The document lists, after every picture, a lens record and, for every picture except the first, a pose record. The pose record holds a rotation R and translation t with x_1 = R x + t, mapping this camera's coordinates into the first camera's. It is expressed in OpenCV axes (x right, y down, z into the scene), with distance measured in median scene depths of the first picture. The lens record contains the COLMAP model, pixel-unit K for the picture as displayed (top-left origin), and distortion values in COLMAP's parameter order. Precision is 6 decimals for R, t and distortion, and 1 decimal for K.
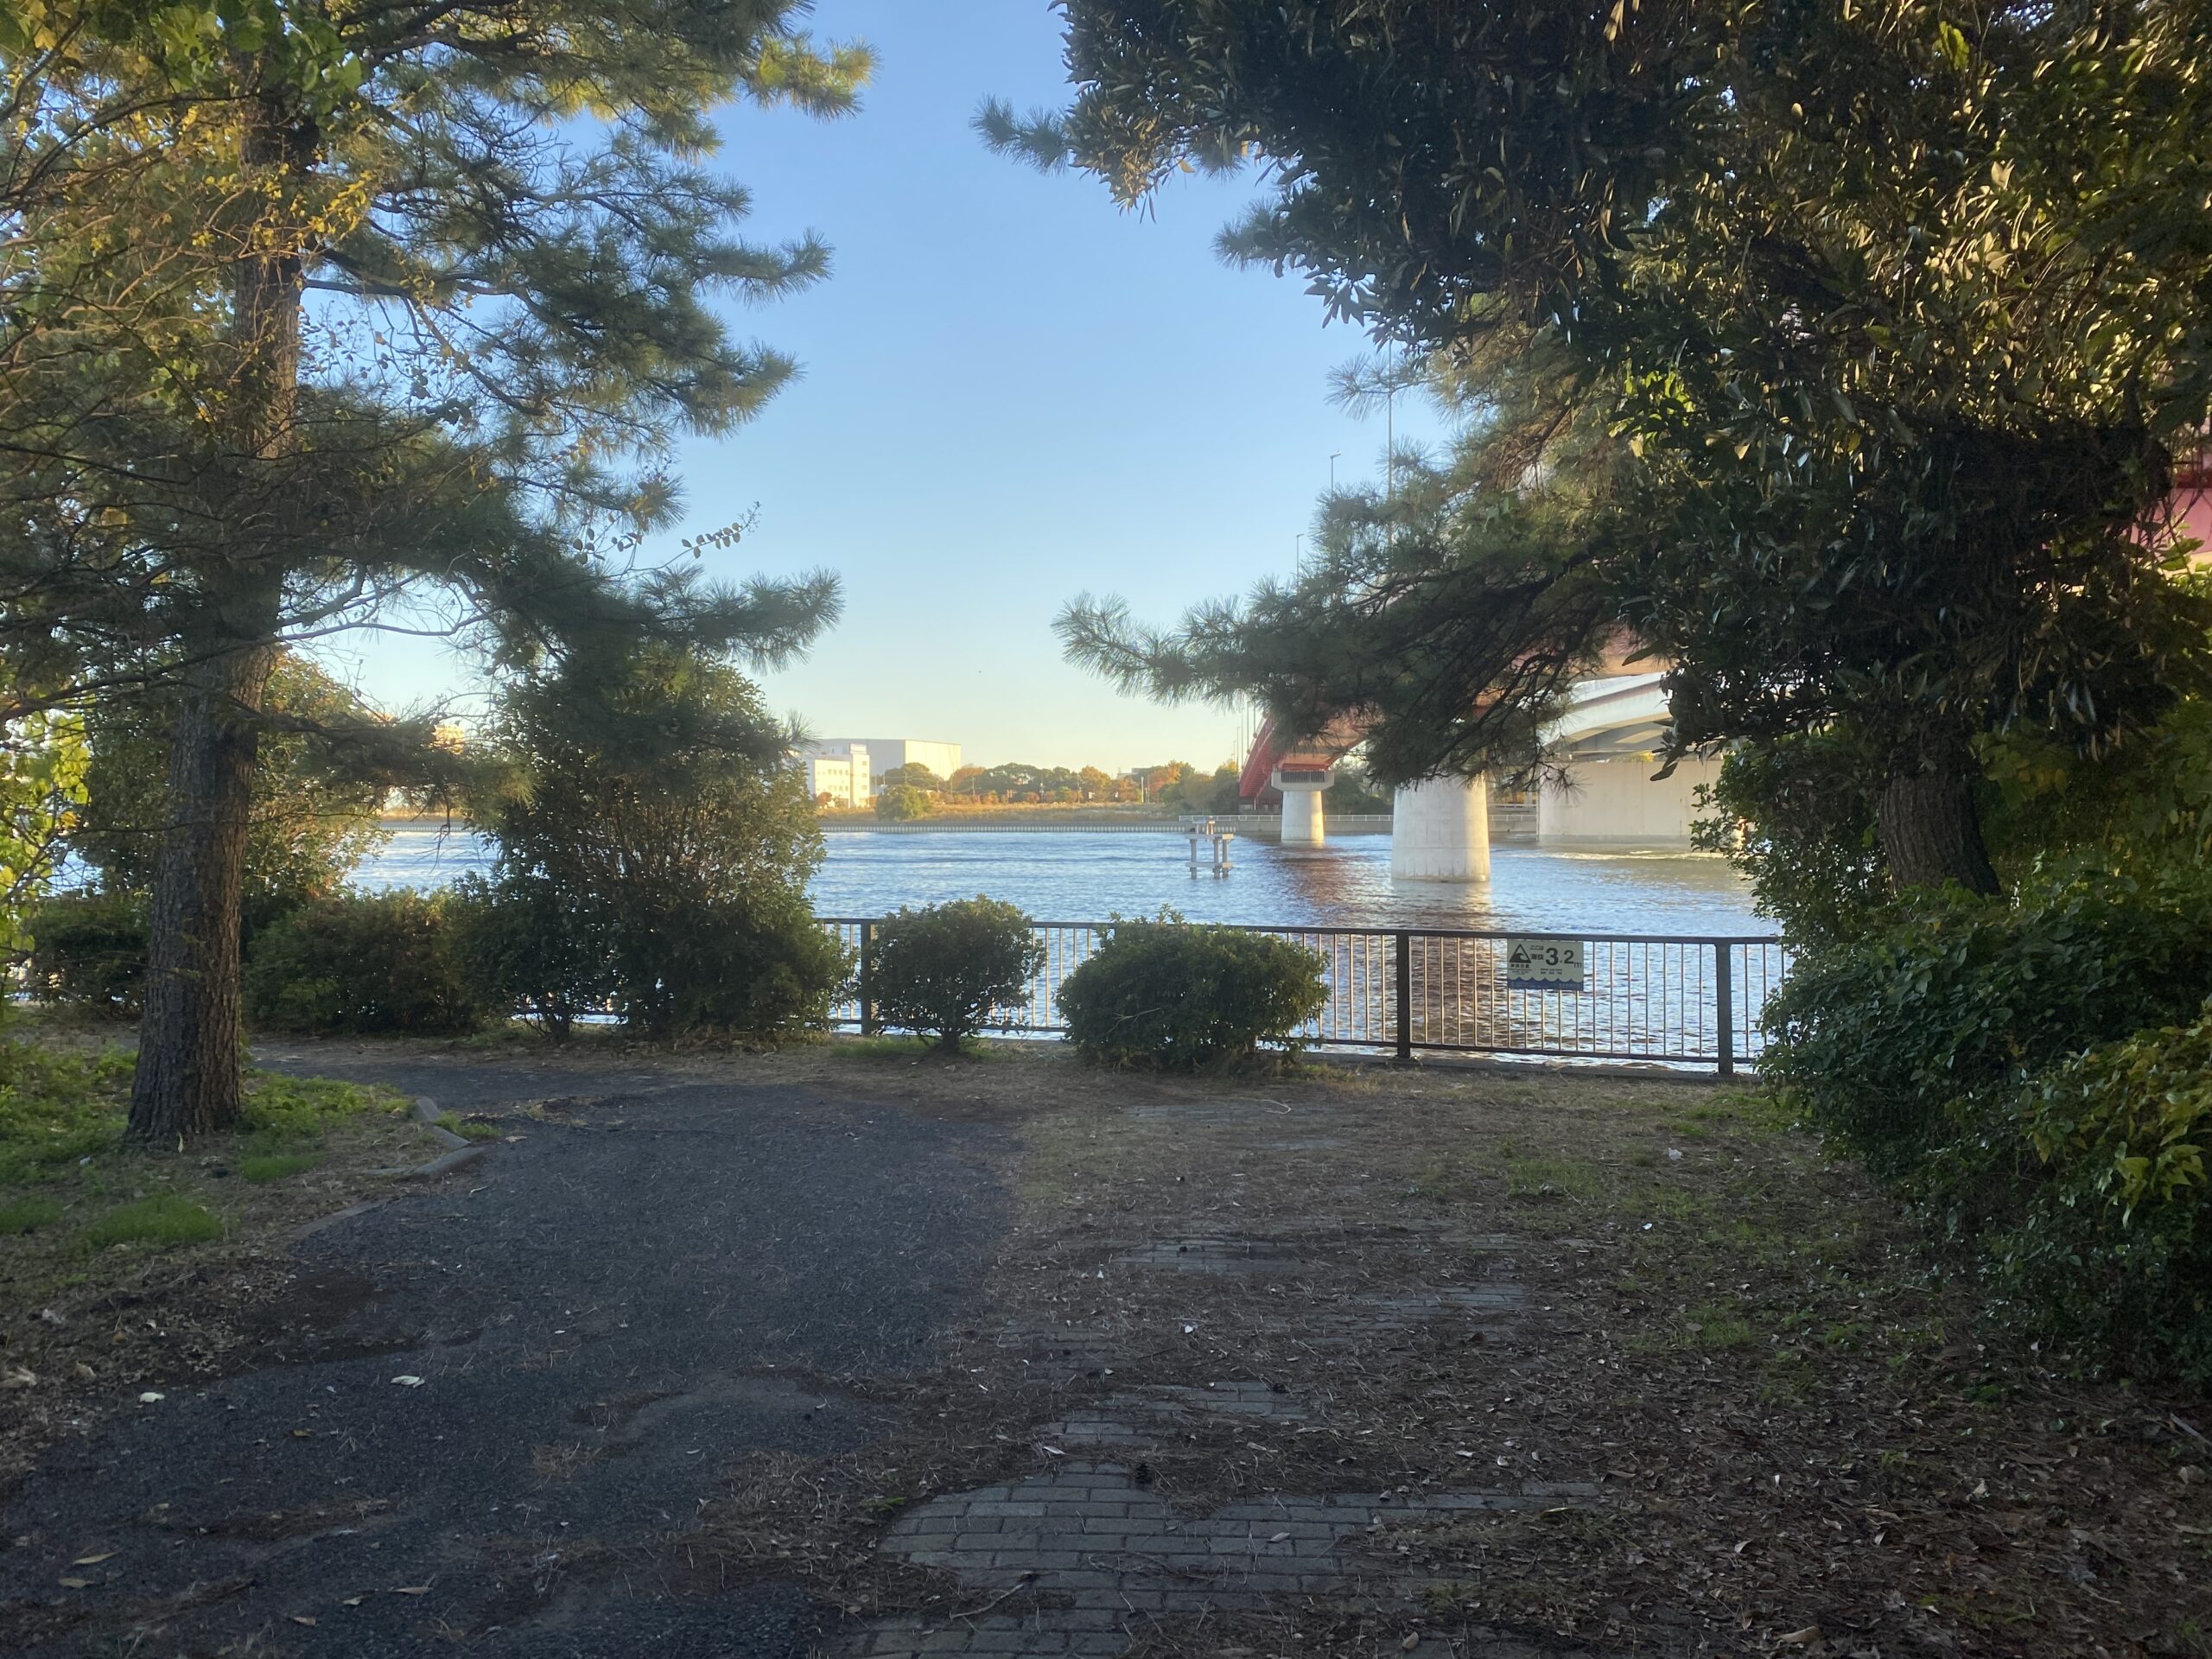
lens RADIAL K [[1664.5, 0, 1106.1], [0, 1664.5, 831.3], [0, 0, 1]] dist [0.005137, 0.002028]
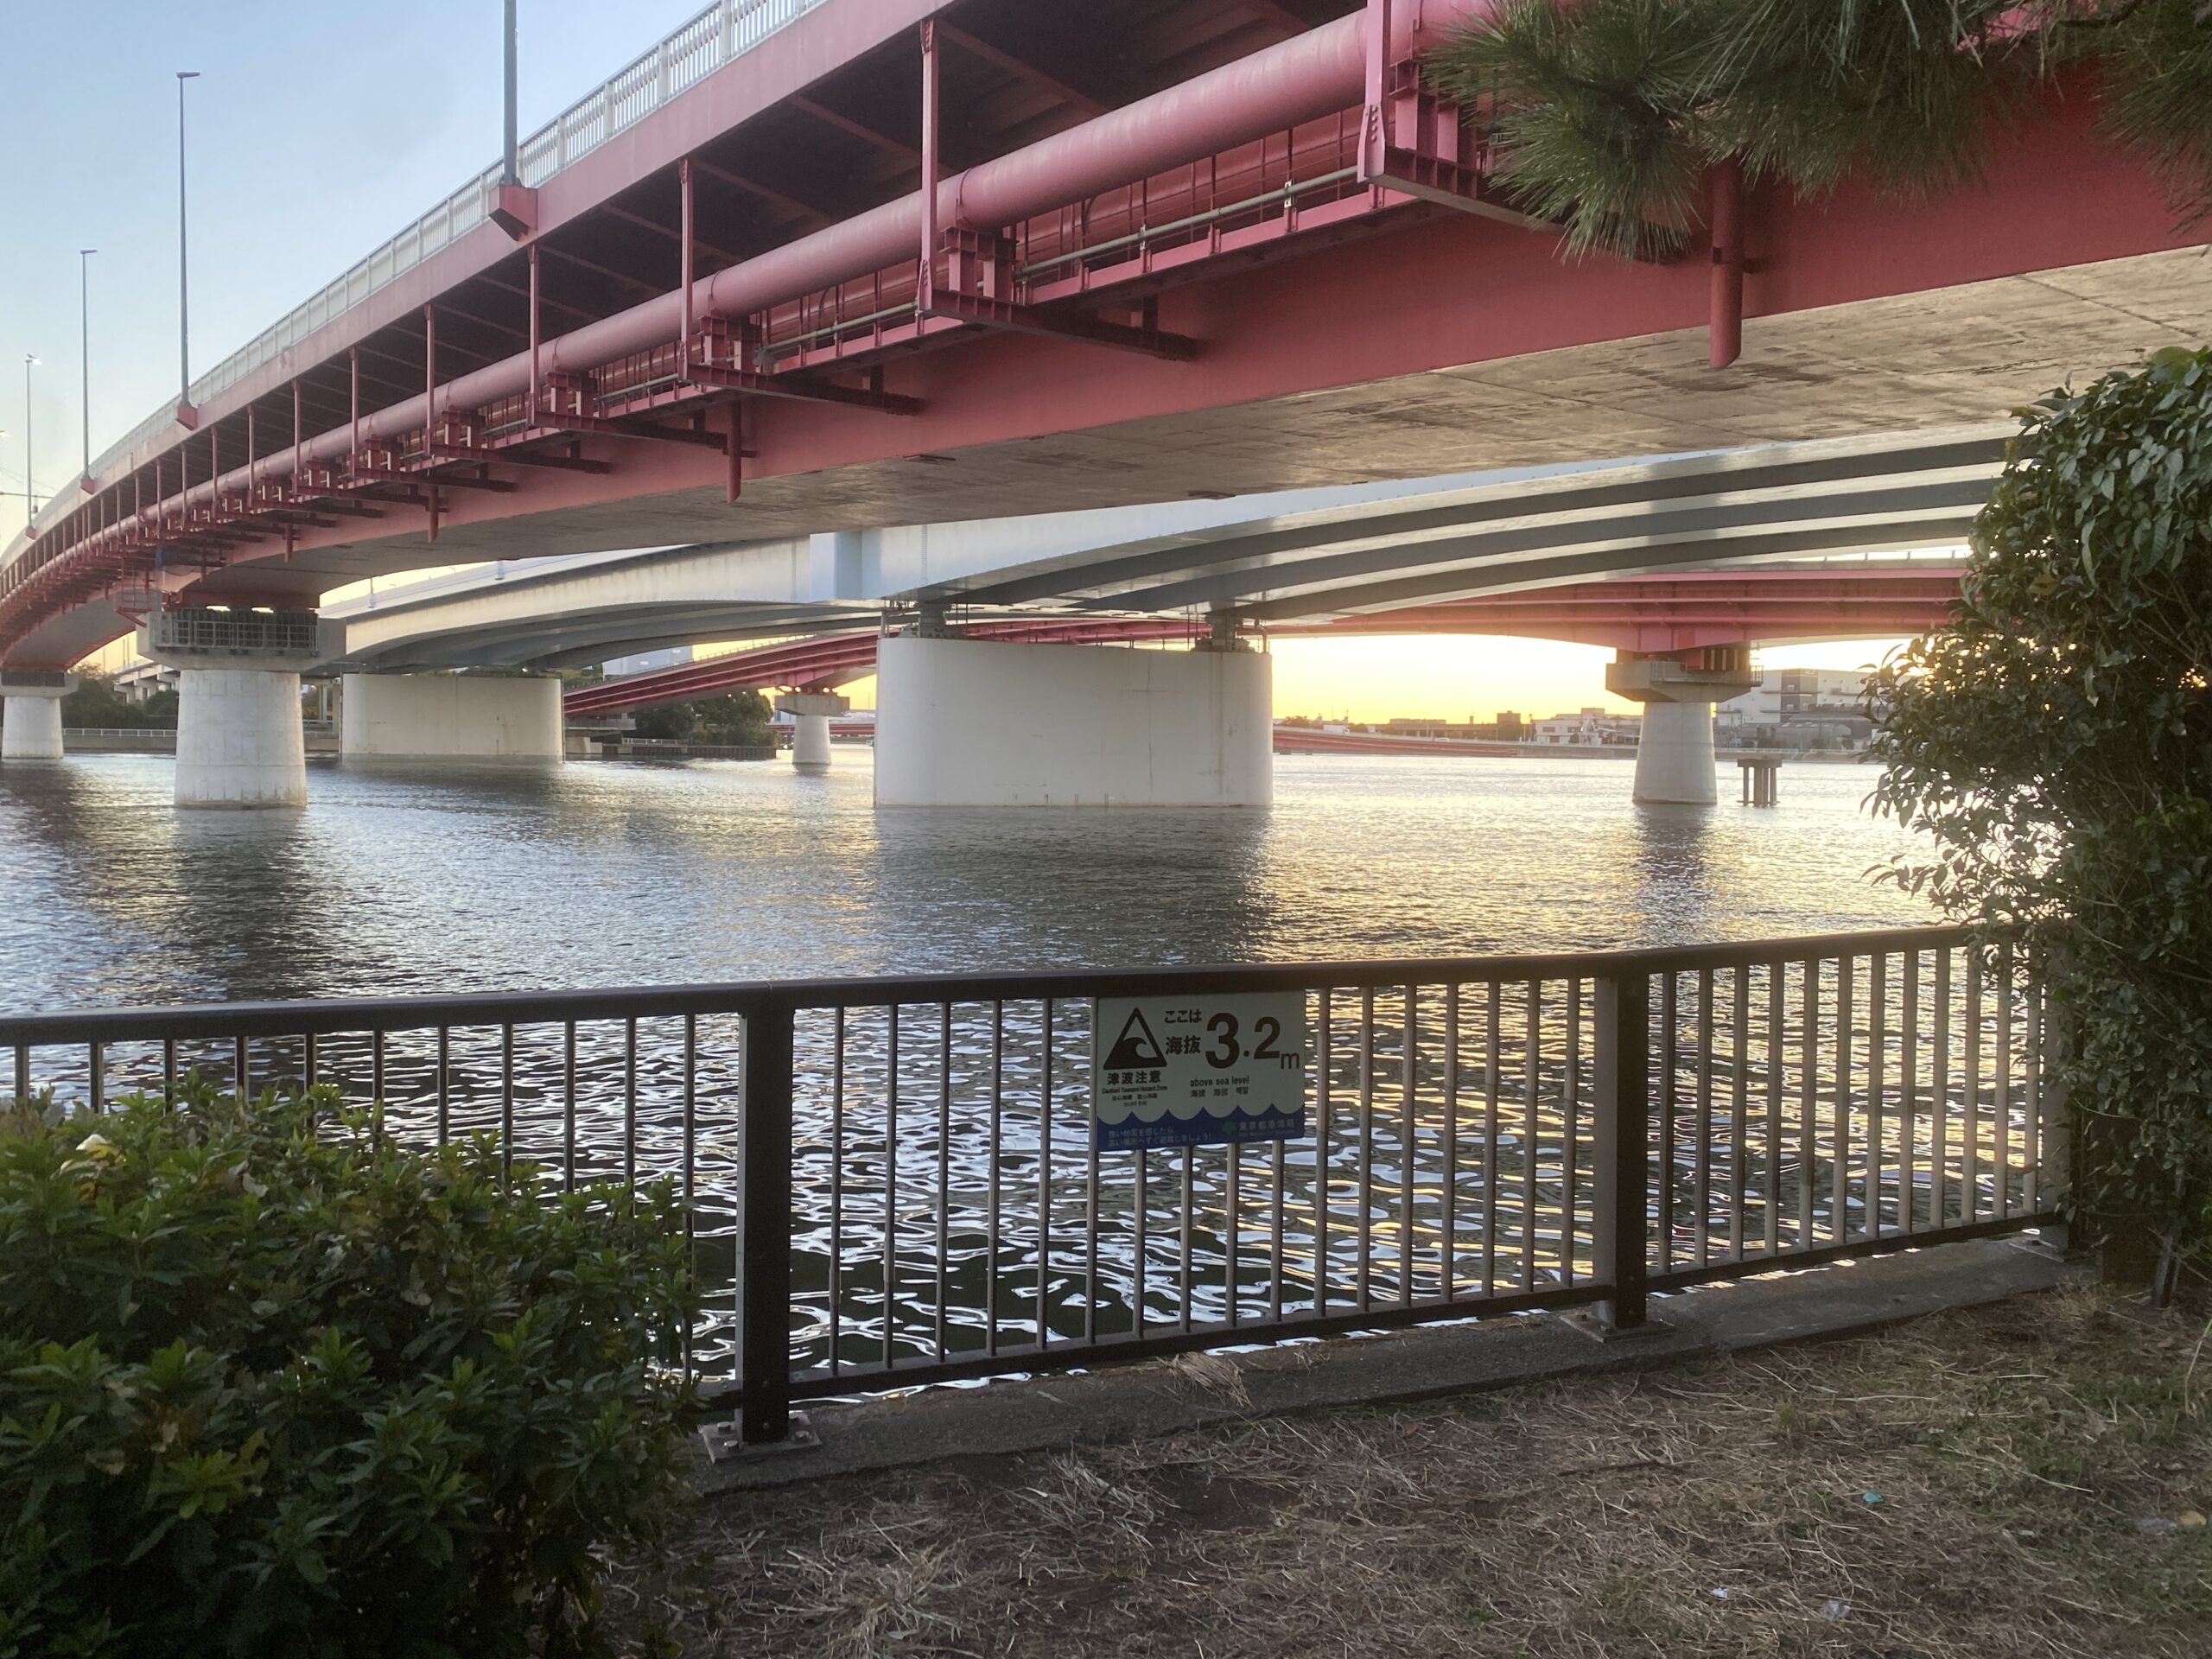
lens RADIAL K [[1664.5, 0, 1107.5], [0, 1664.5, 823.9], [0, 0, 1]] dist [0.005137, 0.002028]
pose [[0.769397, -0.015891, 0.638573, 0.044628], [-0.010143, 0.999261, 0.037088, 0.021193], [-0.638690, -0.035012, 0.768667, 0.765546]]
